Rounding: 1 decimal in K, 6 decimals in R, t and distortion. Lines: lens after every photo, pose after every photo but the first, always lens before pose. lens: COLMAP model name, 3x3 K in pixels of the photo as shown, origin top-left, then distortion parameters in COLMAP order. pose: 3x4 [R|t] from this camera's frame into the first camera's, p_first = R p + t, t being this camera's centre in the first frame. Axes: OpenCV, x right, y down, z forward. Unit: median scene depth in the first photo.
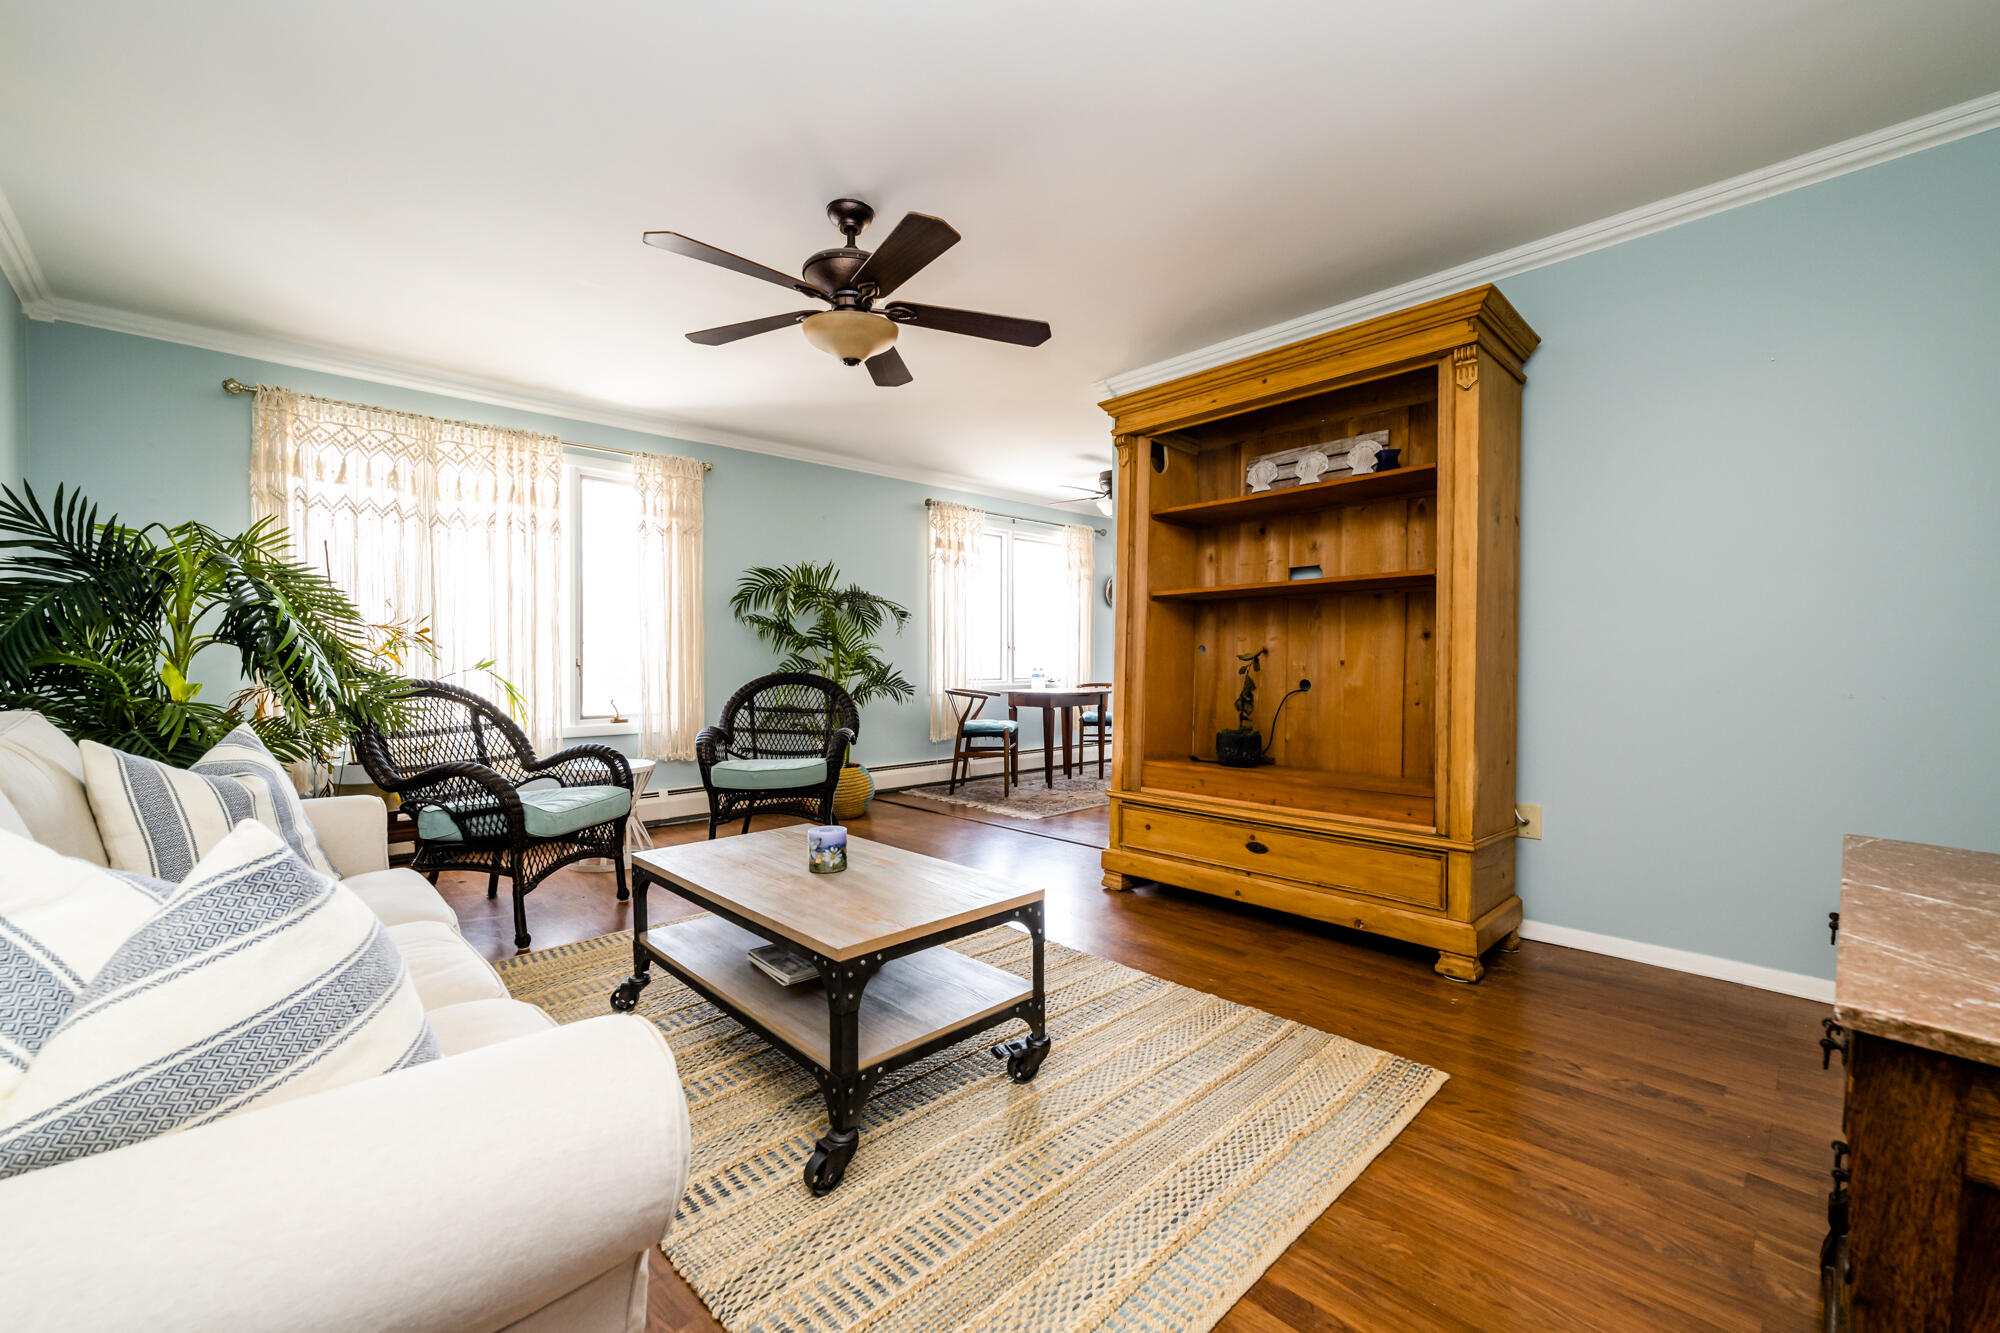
lens RADIAL K [[799.9, 0, 1000.0], [0, 799.9, 666.5], [0, 0, 1]] dist [-0.002643, -0.000146]
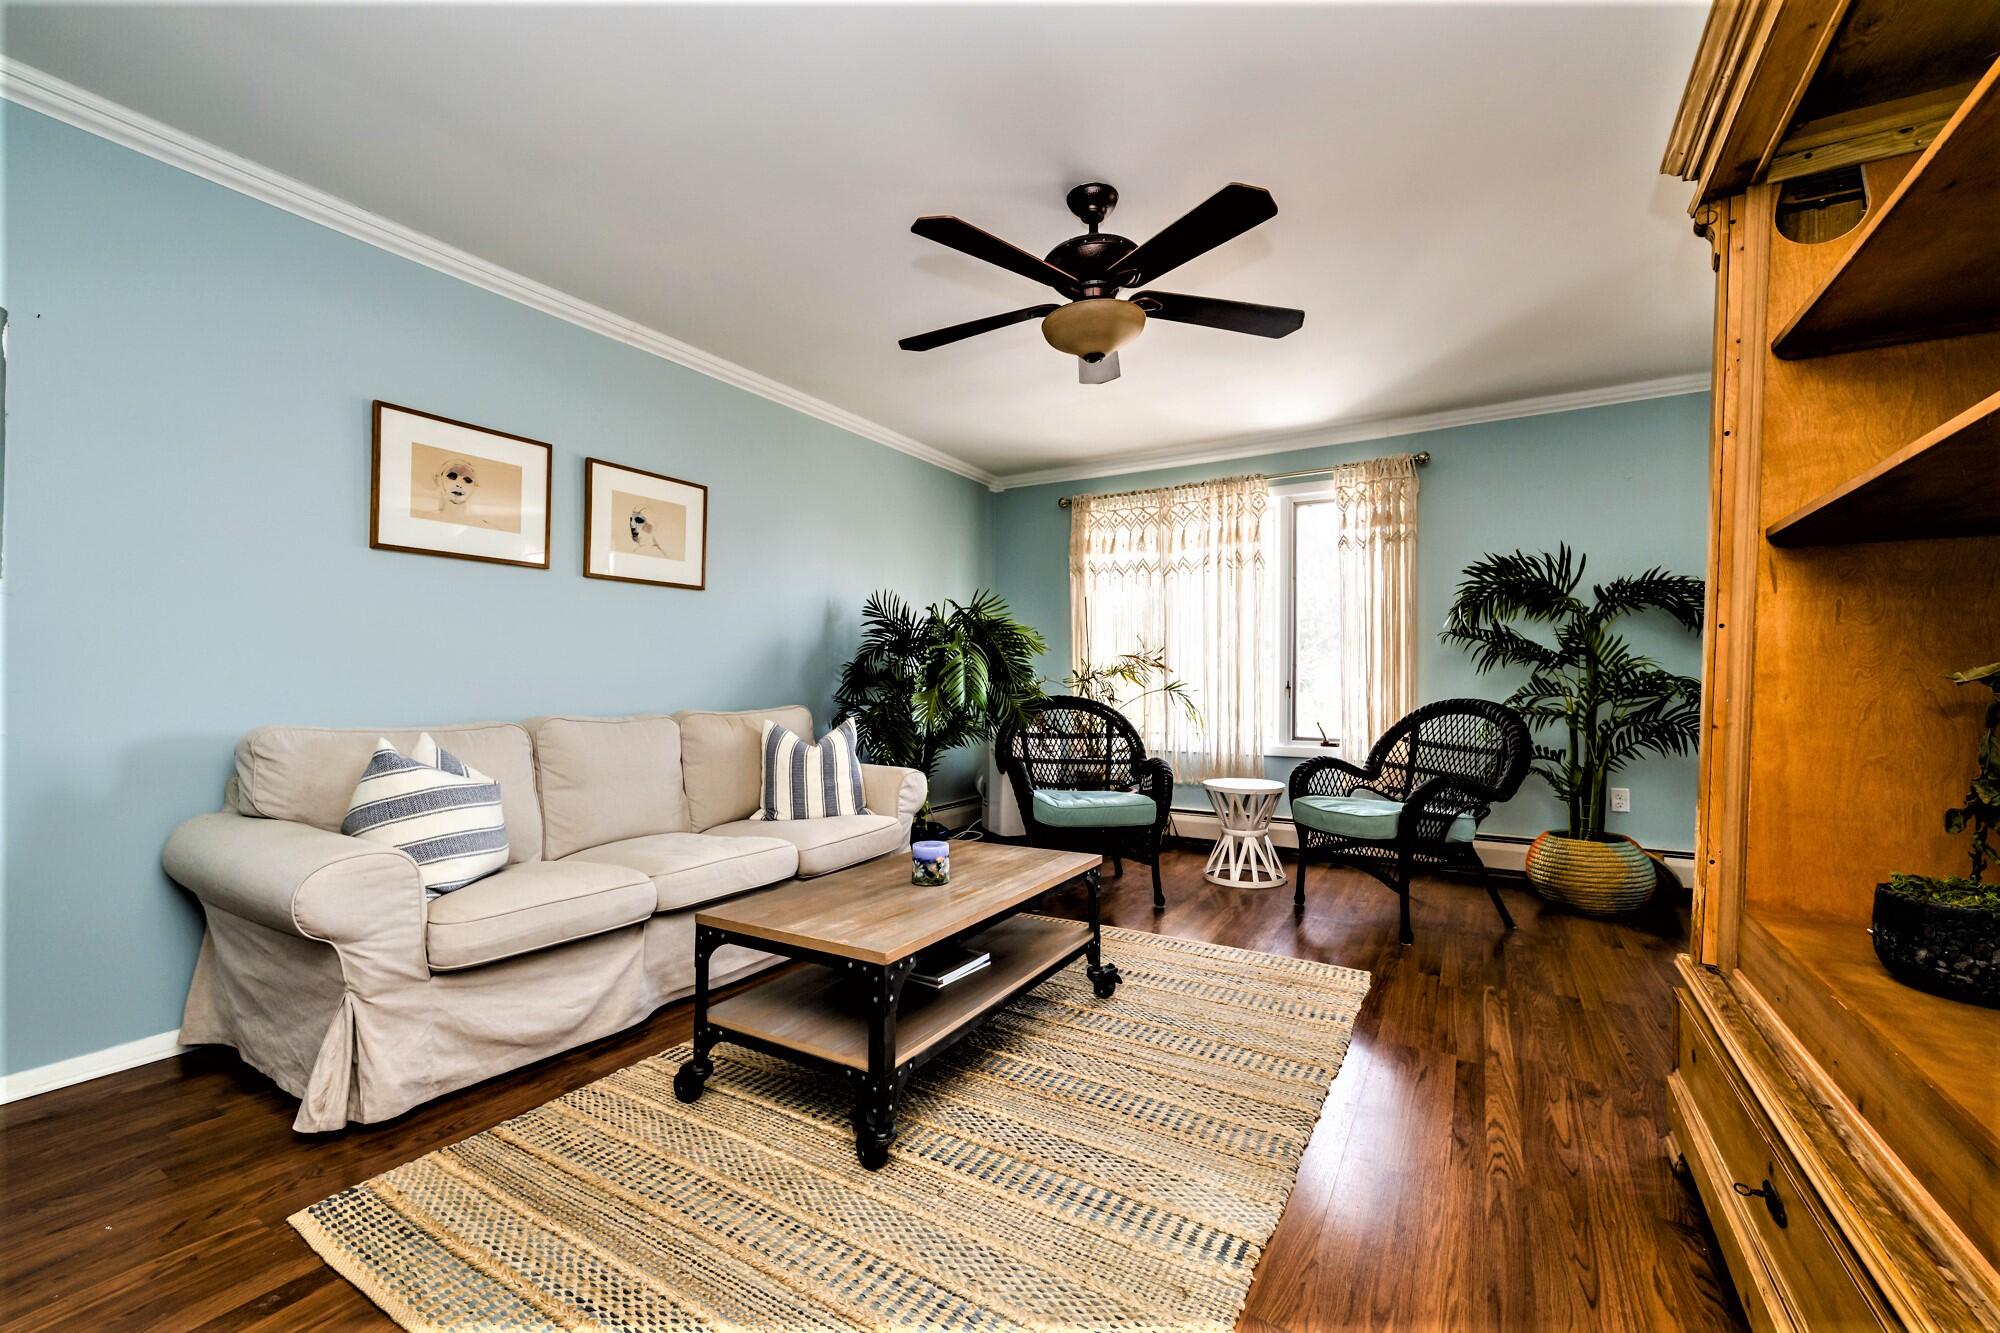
lens RADIAL K [[799.9, 0, 1000.0], [0, 799.9, 666.5], [0, 0, 1]] dist [-0.002643, -0.000146]
pose [[0.271393, -0.014252, -0.962363, 0.415716], [-0.011214, 0.999776, -0.017968, -0.005591], [0.962403, 0.015668, 0.271172, 0.406139]]
